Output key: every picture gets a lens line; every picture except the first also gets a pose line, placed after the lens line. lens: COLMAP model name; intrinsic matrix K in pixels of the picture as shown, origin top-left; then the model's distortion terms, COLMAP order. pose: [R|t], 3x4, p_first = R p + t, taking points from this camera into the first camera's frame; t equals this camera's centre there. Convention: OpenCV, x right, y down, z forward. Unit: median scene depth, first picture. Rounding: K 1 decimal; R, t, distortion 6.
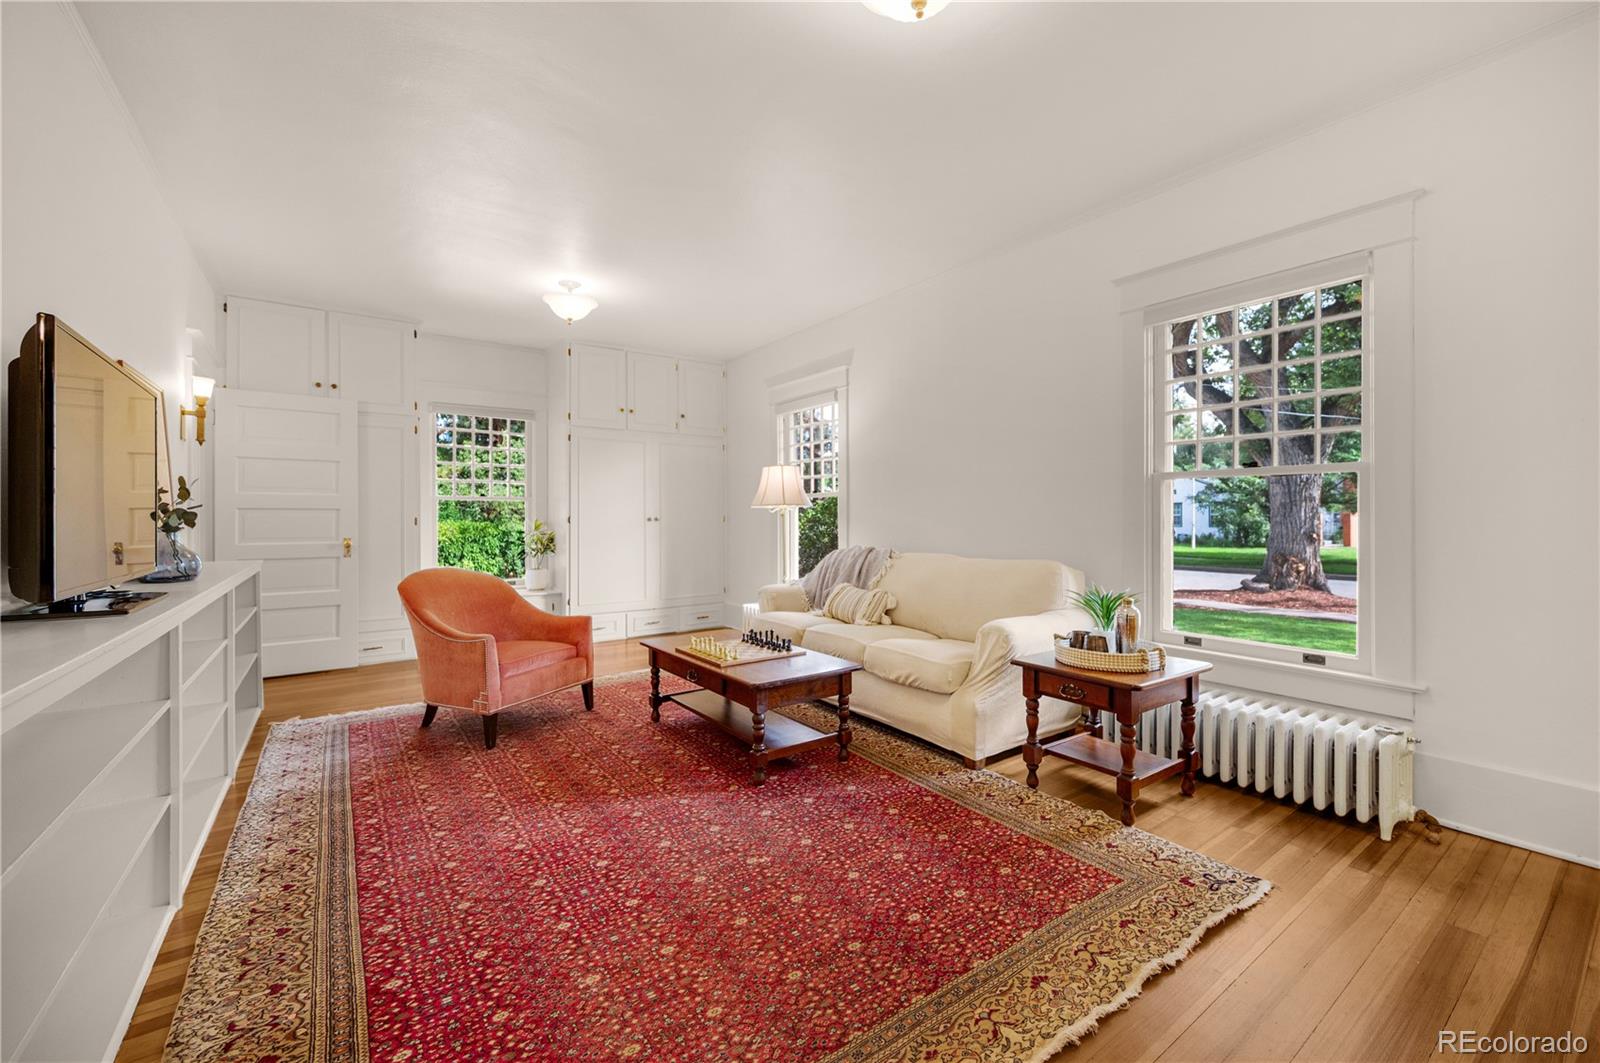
lens RADIAL K [[648.0, 0, 805.8], [0, 648.0, 520.6], [0, 0, 1]] dist [-0.001083, -0.000756]
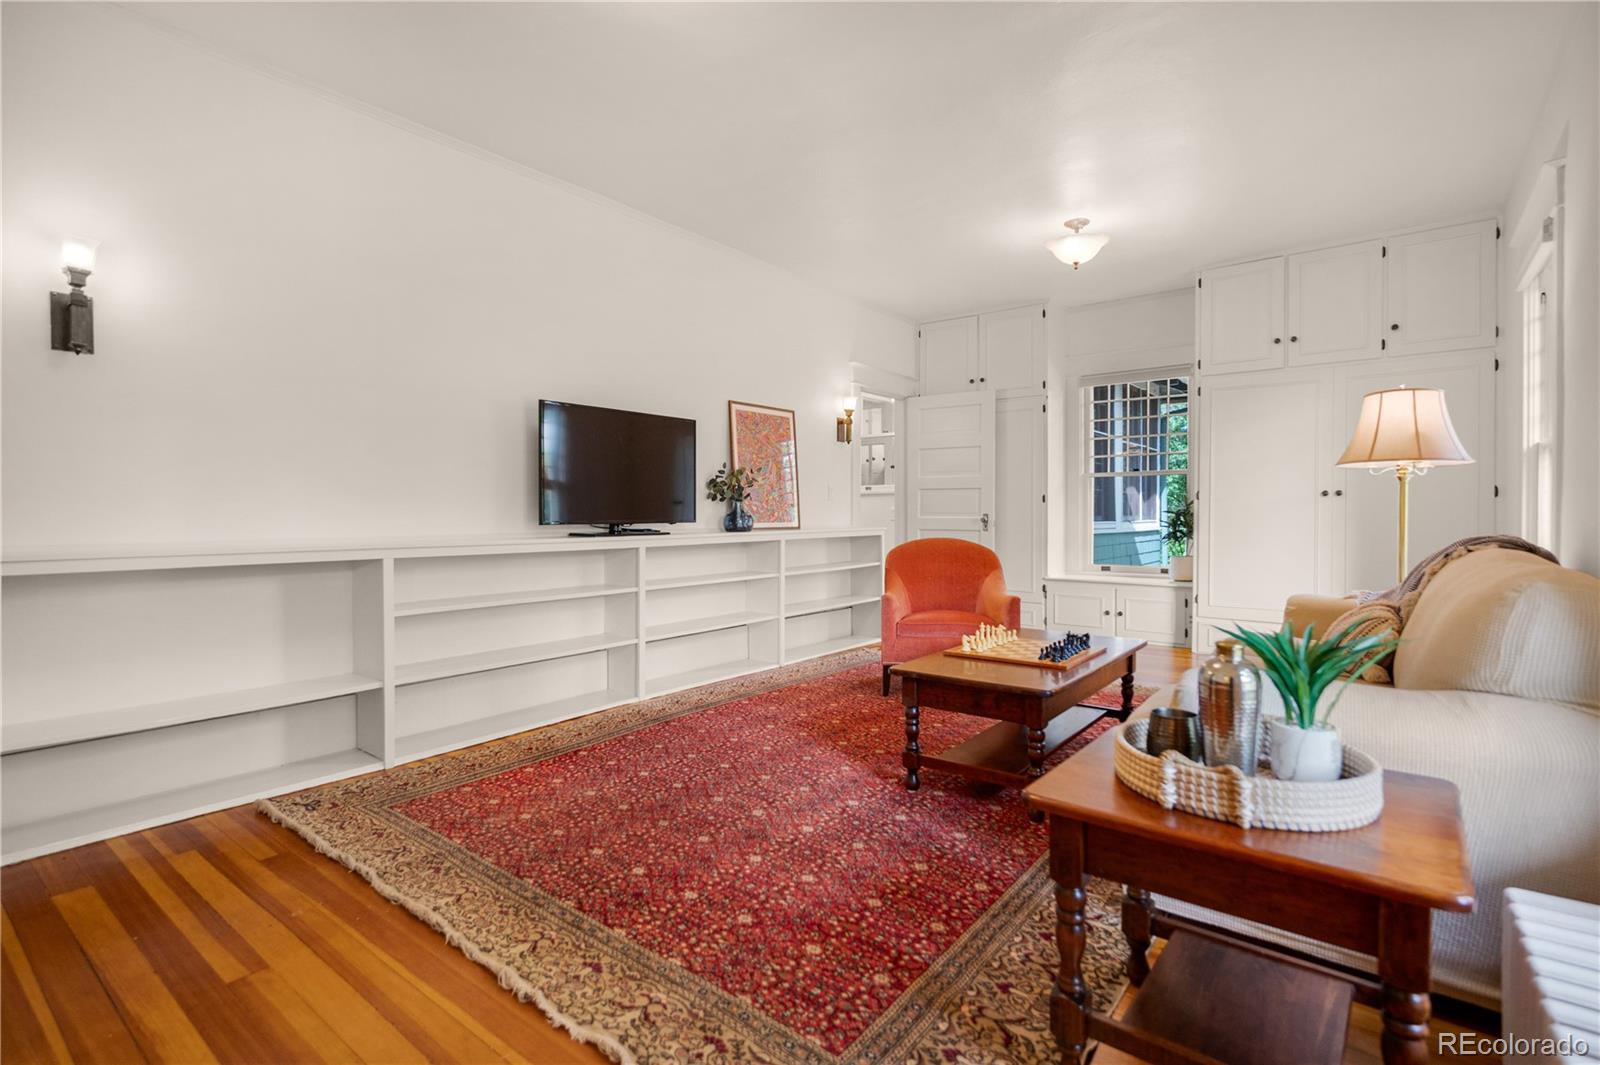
lens RADIAL K [[768.2, 0, 794.2], [0, 768.2, 514.8], [0, 0, 1]] dist [0.002441, 0.000476]
pose [[0.269419, 0.008228, -0.962988, 0.940660], [-0.001743, 0.999966, 0.008056, 0.036782], [0.963022, -0.000492, 0.269424, 0.620277]]
